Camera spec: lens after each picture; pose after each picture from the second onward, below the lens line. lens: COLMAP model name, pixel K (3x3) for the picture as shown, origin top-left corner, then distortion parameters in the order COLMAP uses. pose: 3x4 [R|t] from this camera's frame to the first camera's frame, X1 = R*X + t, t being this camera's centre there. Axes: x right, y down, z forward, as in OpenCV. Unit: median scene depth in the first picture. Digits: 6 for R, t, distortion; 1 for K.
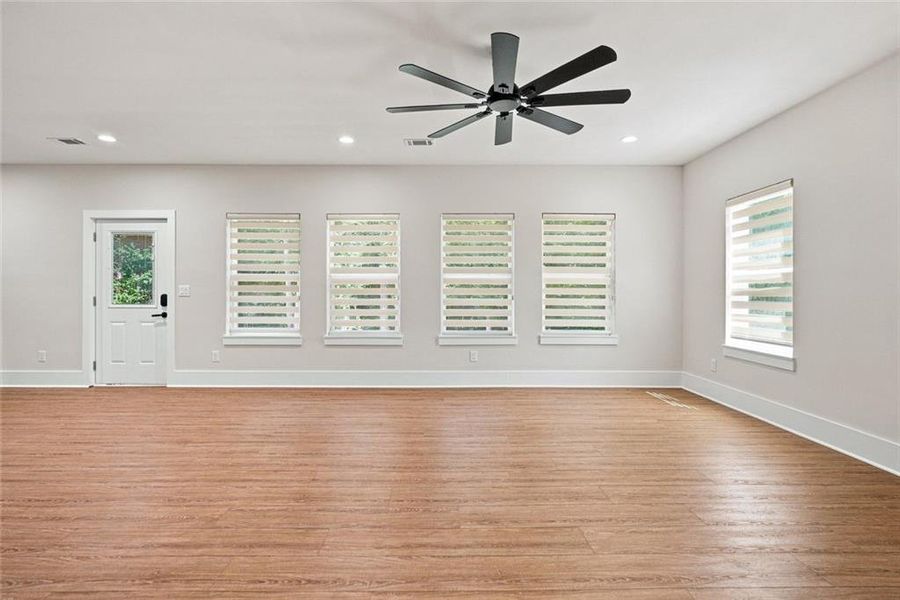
lens RADIAL K [[399.7, 0, 442.4], [0, 399.7, 290.5], [0, 0, 1]] dist [-0.001029, -0.000157]
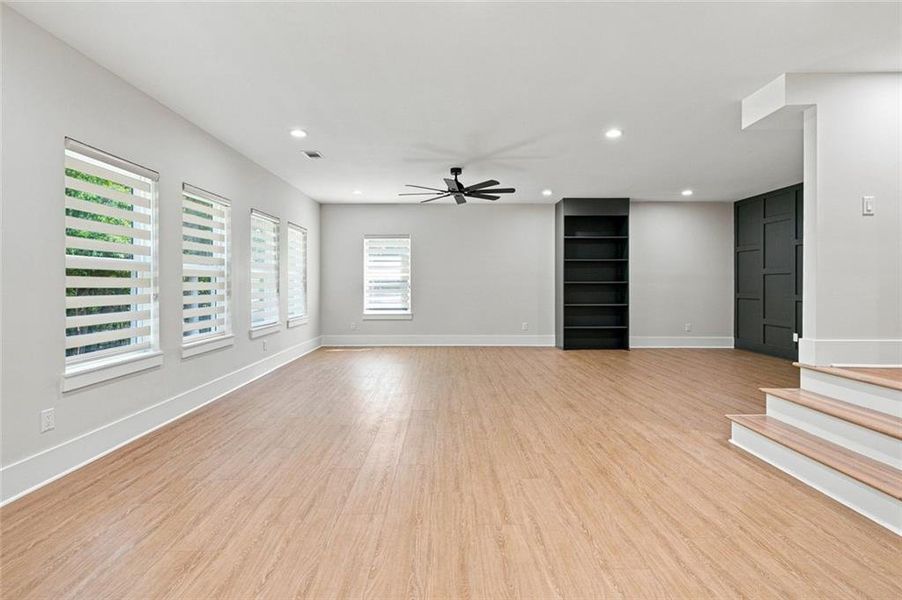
lens RADIAL K [[400.6, 0, 443.4], [0, 400.6, 290.4], [0, 0, 1]] dist [-0.001029, -0.000157]
pose [[0.054788, -0.016889, 0.998355, -1.244573], [0.001121, 0.999857, 0.016852, -0.002272], [-0.998497, 0.000196, 0.054799, 0.593990]]
